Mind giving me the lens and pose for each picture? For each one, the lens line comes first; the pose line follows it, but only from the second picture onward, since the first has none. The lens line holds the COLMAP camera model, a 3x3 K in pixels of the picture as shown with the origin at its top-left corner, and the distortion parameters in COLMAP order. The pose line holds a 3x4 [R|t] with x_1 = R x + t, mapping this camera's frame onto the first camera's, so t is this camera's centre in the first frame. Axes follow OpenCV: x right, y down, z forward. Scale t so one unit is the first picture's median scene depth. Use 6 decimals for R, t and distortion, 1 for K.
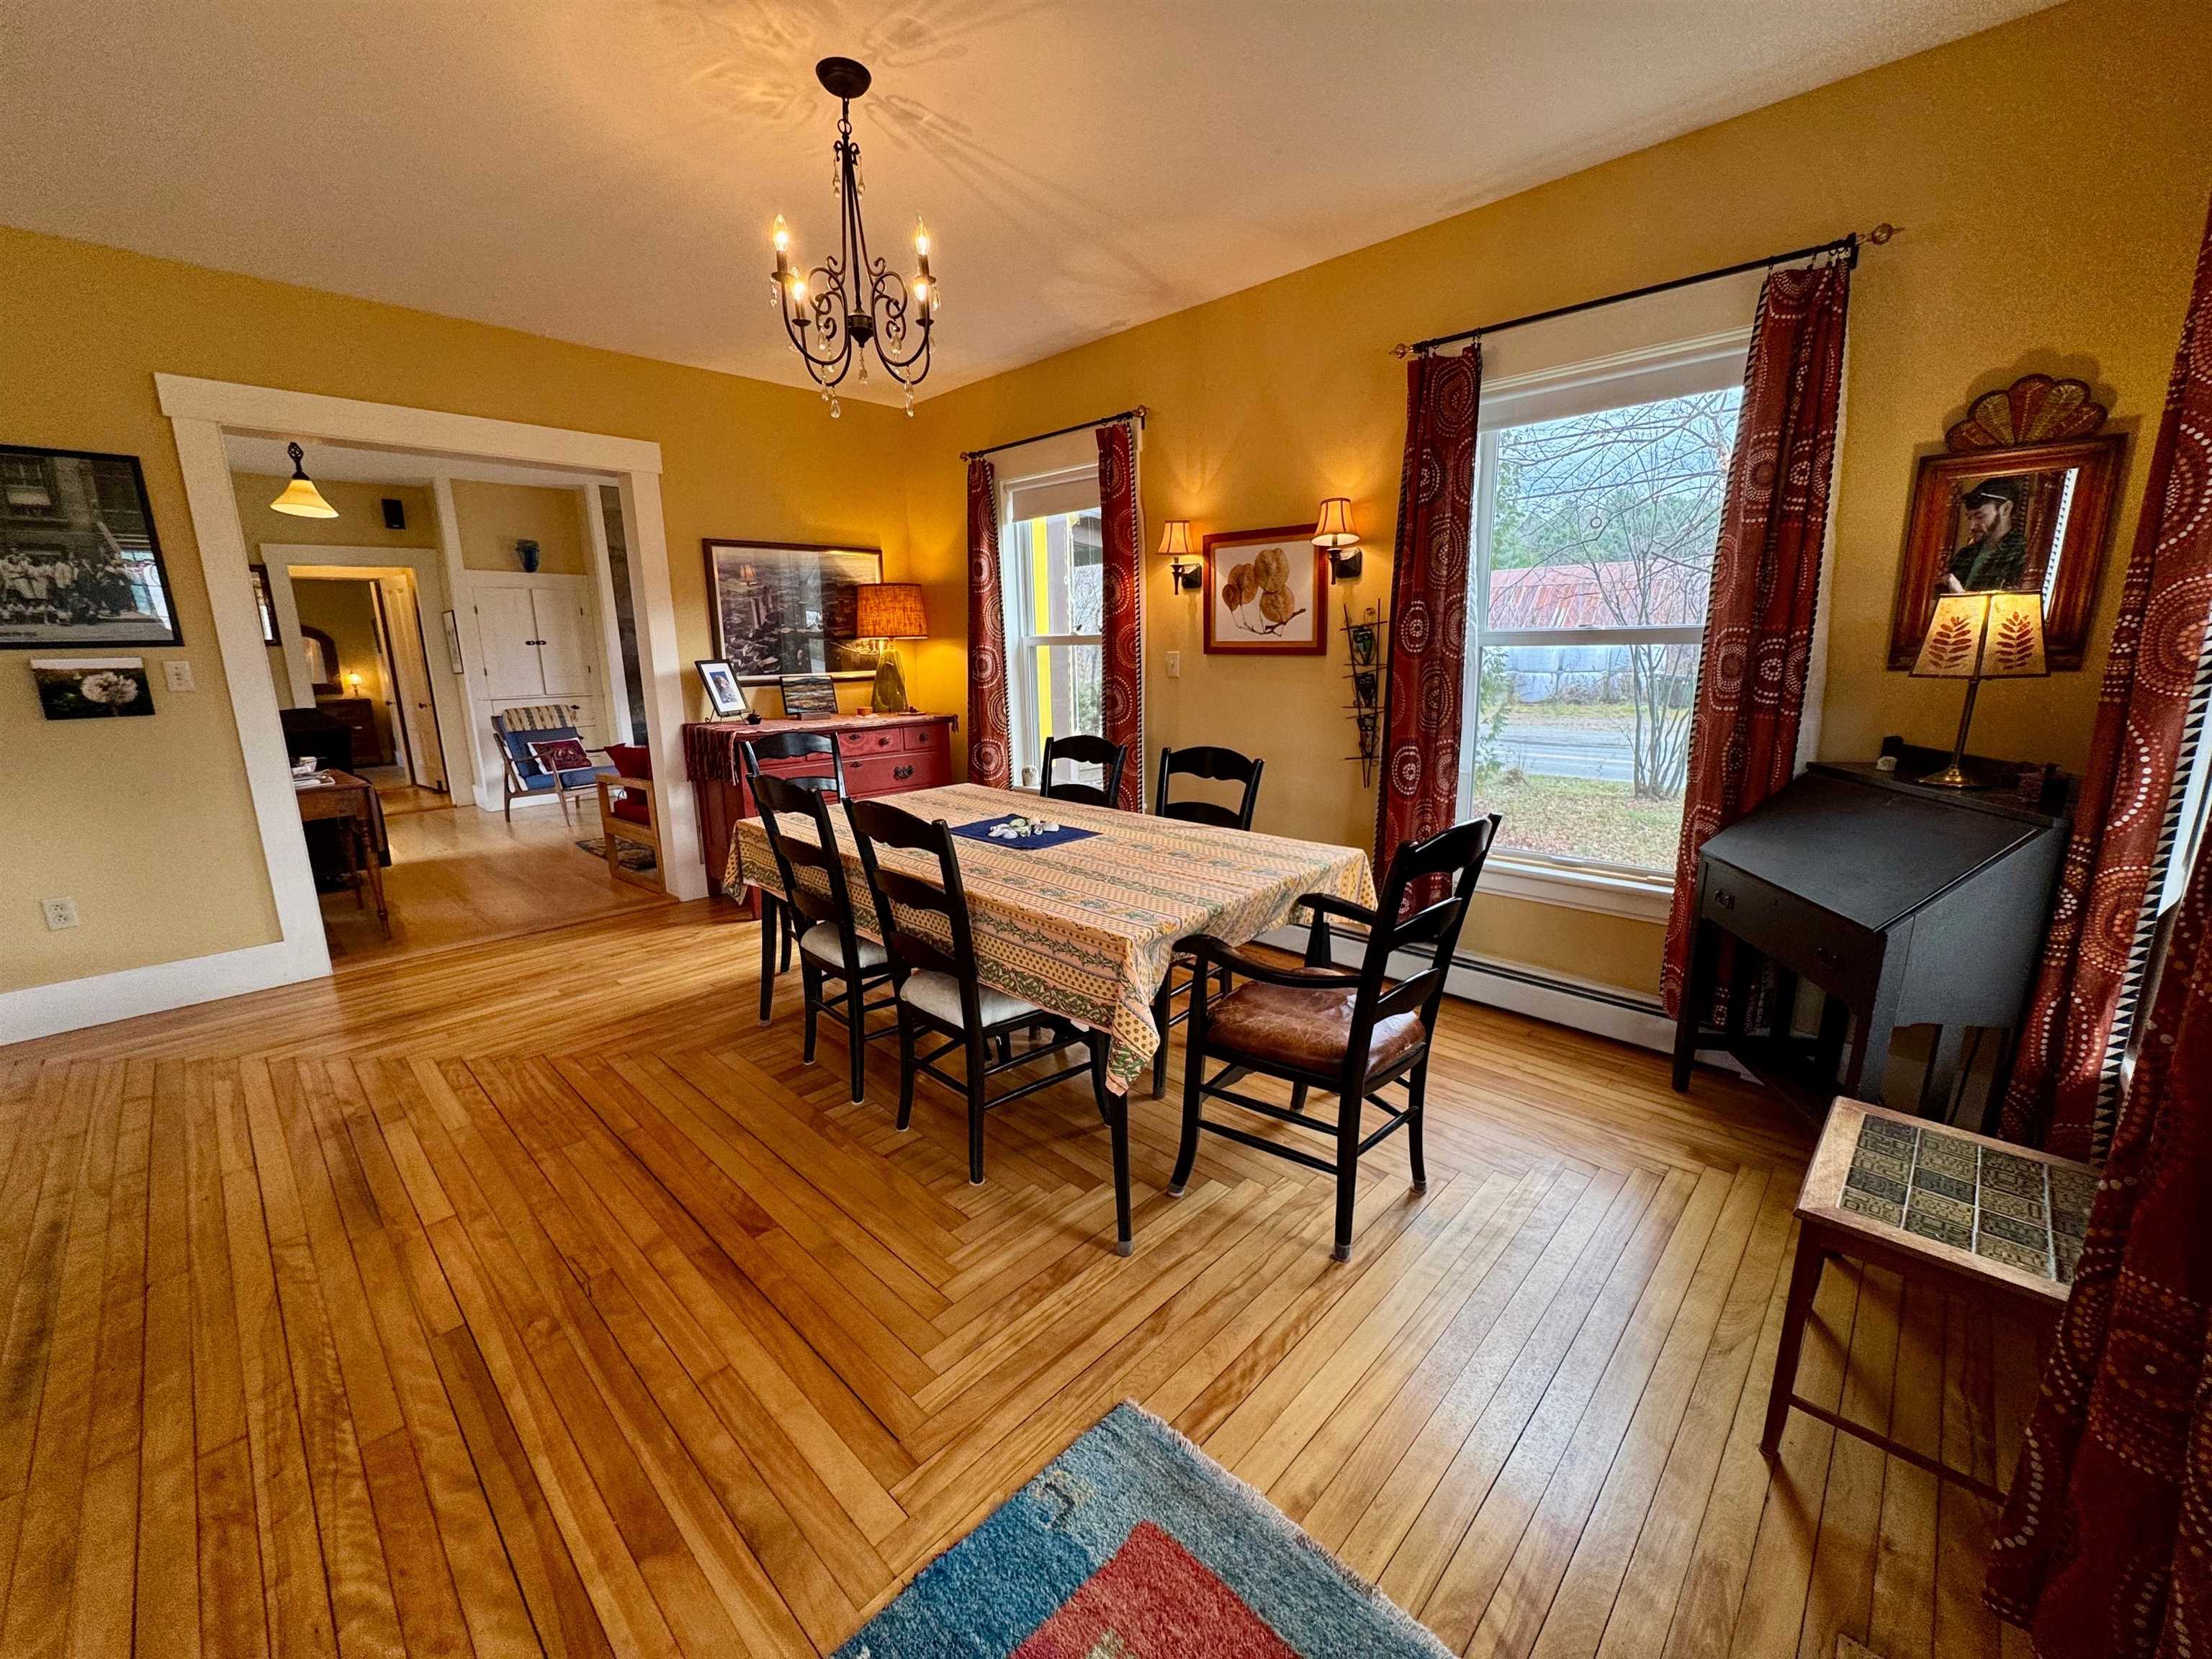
lens RADIAL K [[877.9, 0, 1103.4], [0, 877.9, 831.5], [0, 0, 1]] dist [-0.004603, -0.000355]
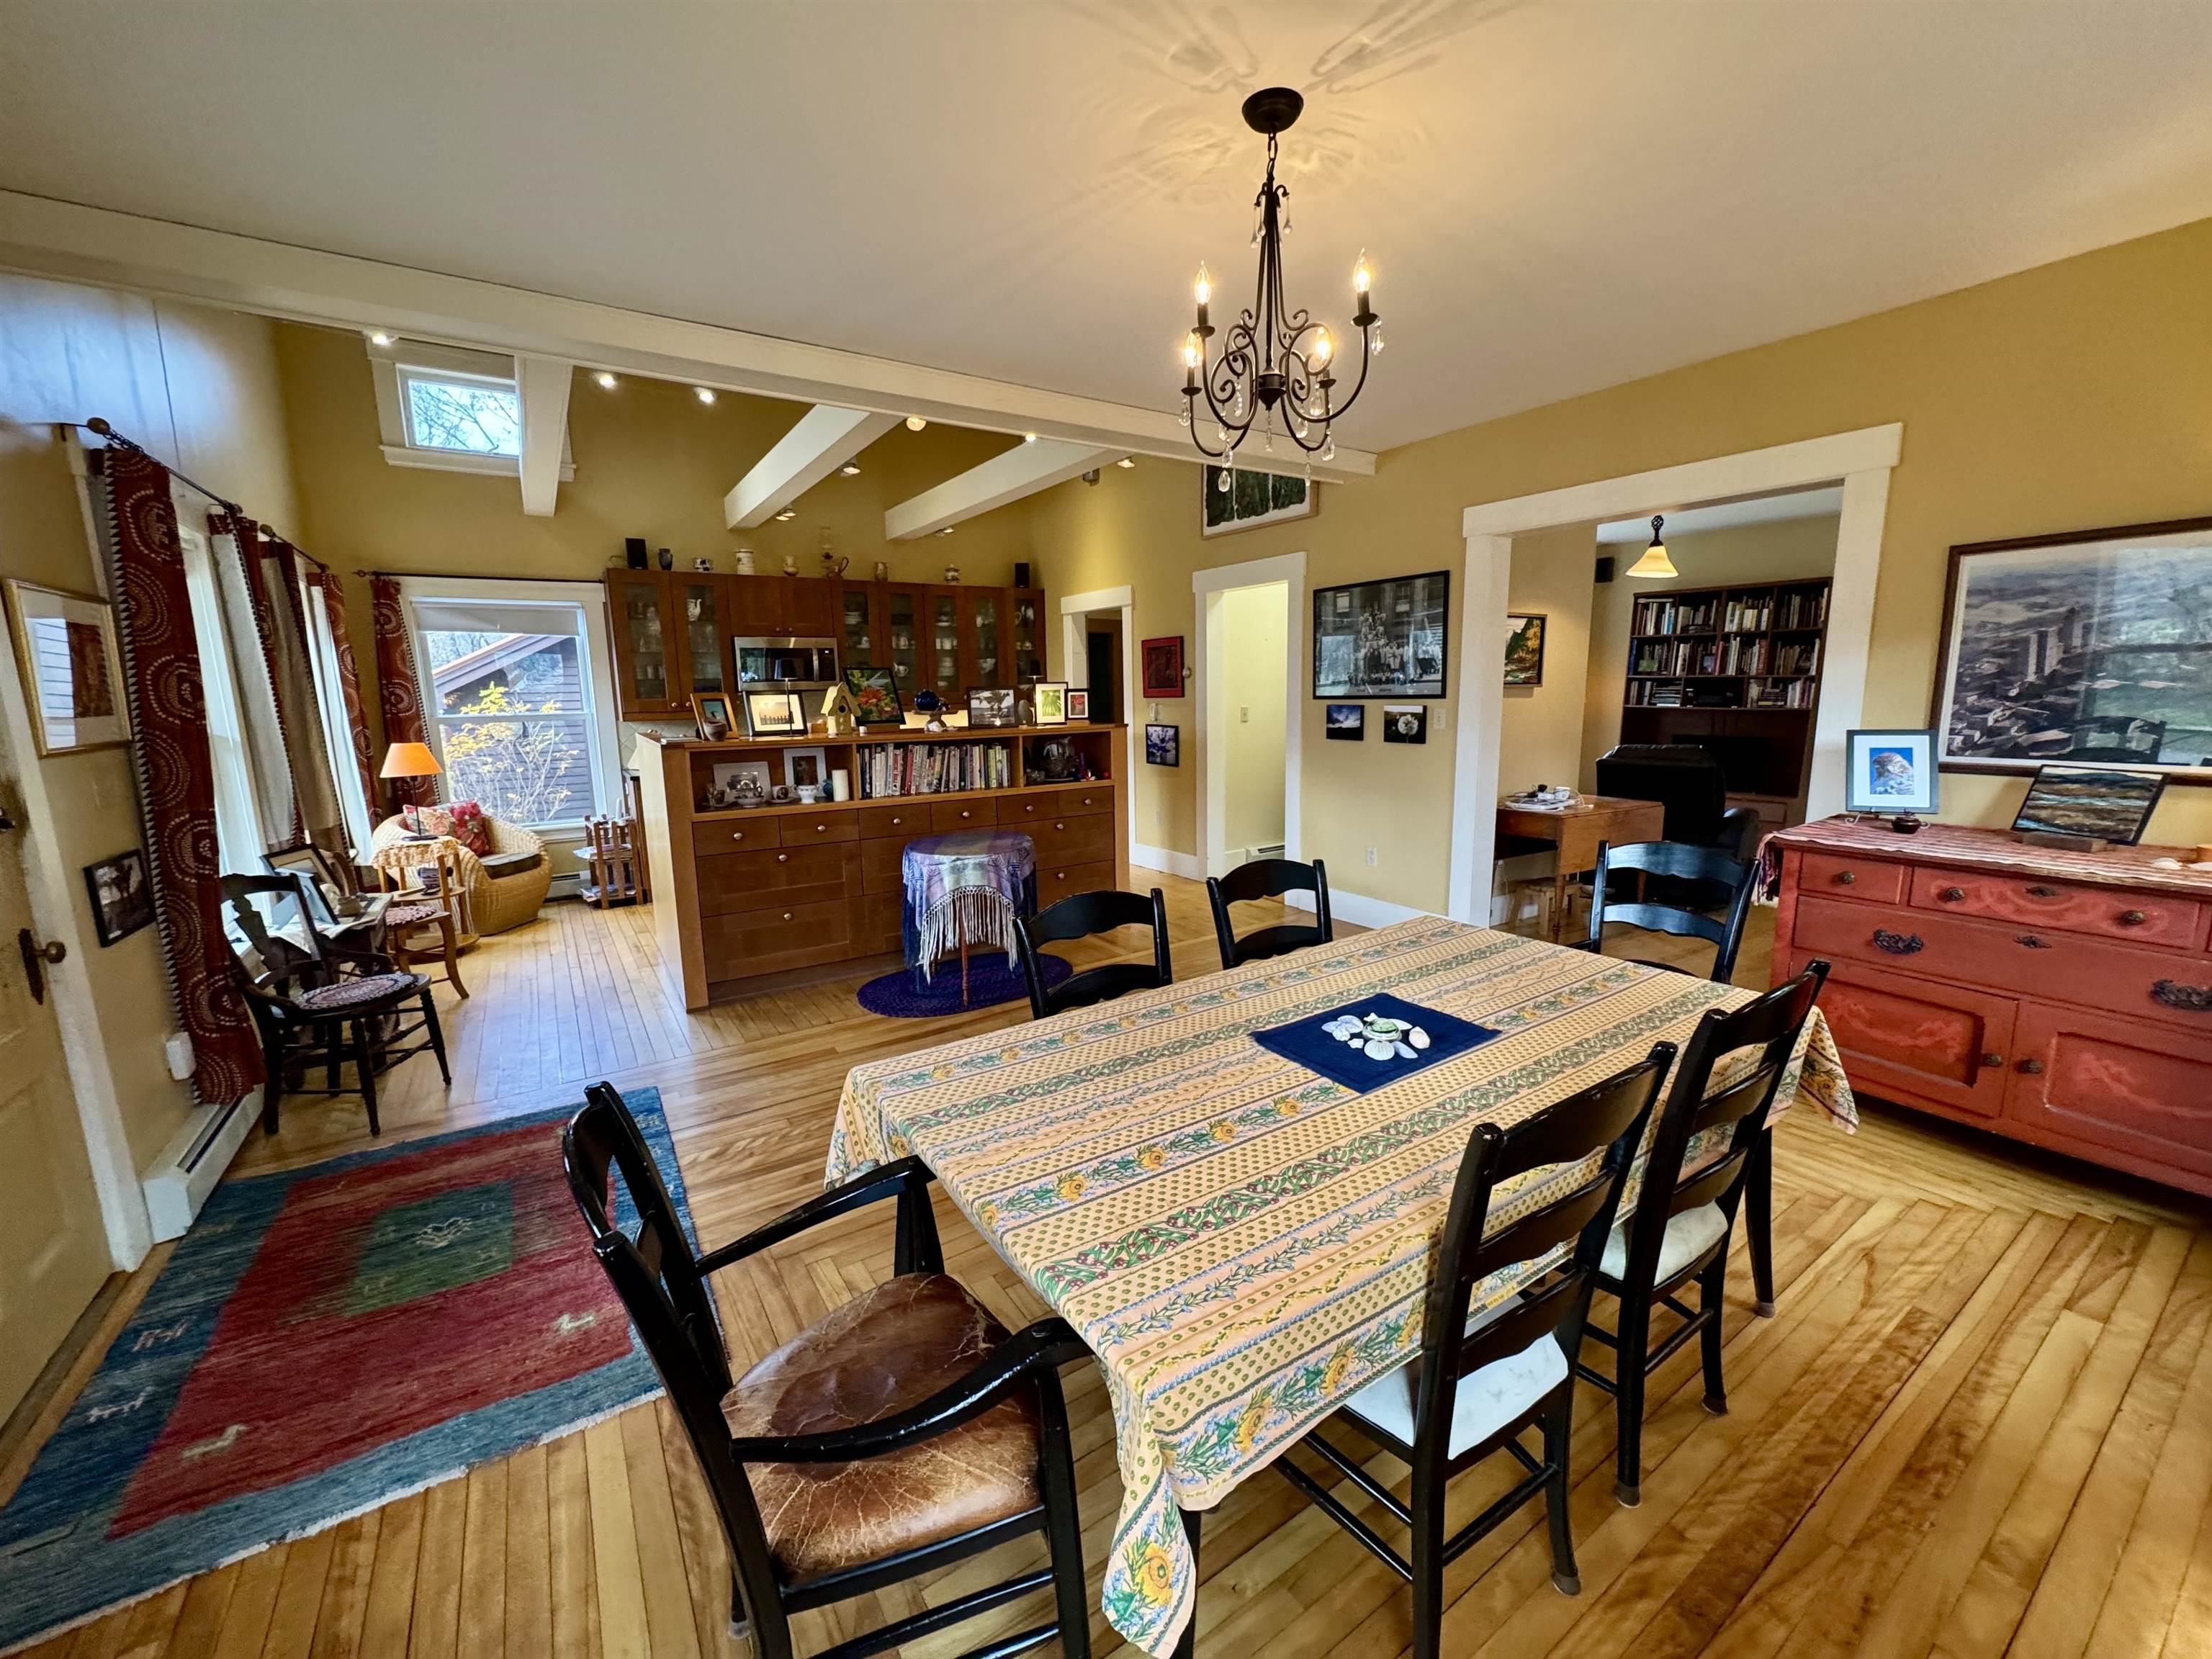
lens RADIAL K [[877.9, 0, 1111.0], [0, 877.9, 825.7], [0, 0, 1]] dist [-0.004603, -0.000355]
pose [[-0.221092, 0.175900, -0.959259, 0.379731], [-0.180908, 0.959132, 0.217573, -0.178974], [0.958327, 0.221641, -0.180235, 0.619216]]
